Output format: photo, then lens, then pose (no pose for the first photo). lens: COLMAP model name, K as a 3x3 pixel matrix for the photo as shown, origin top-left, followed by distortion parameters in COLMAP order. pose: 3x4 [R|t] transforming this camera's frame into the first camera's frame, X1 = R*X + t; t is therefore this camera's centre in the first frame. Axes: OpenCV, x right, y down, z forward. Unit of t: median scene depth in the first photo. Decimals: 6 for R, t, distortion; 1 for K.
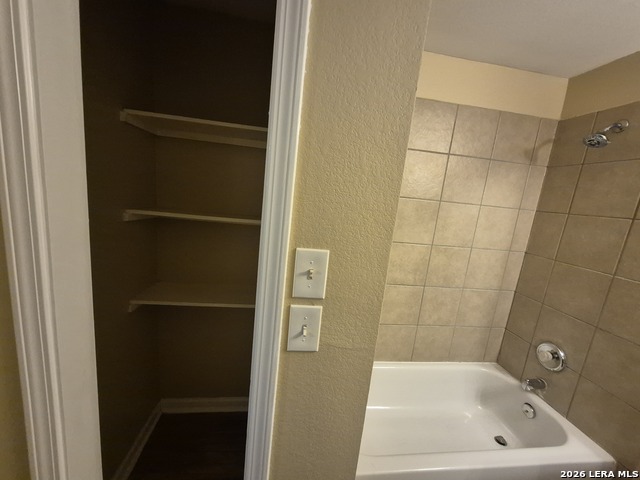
lens RADIAL K [[250.3, 0, 318.1], [0, 250.3, 250.5], [0, 0, 1]] dist [0.002865, -0.000110]
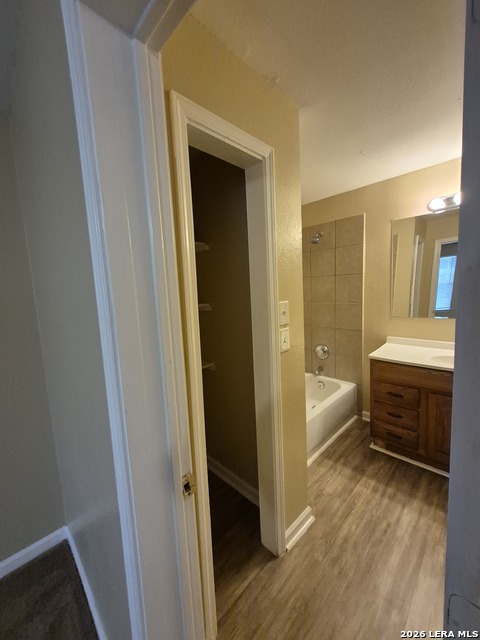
lens RADIAL K [[250.3, 0, 236.0], [0, 250.3, 323.7], [0, 0, 1]] dist [0.002865, -0.000110]
pose [[0.790407, -0.220704, 0.571443, -0.702962], [0.251853, 0.967435, 0.025287, 0.009510], [-0.558415, 0.123933, 0.820252, -0.238830]]
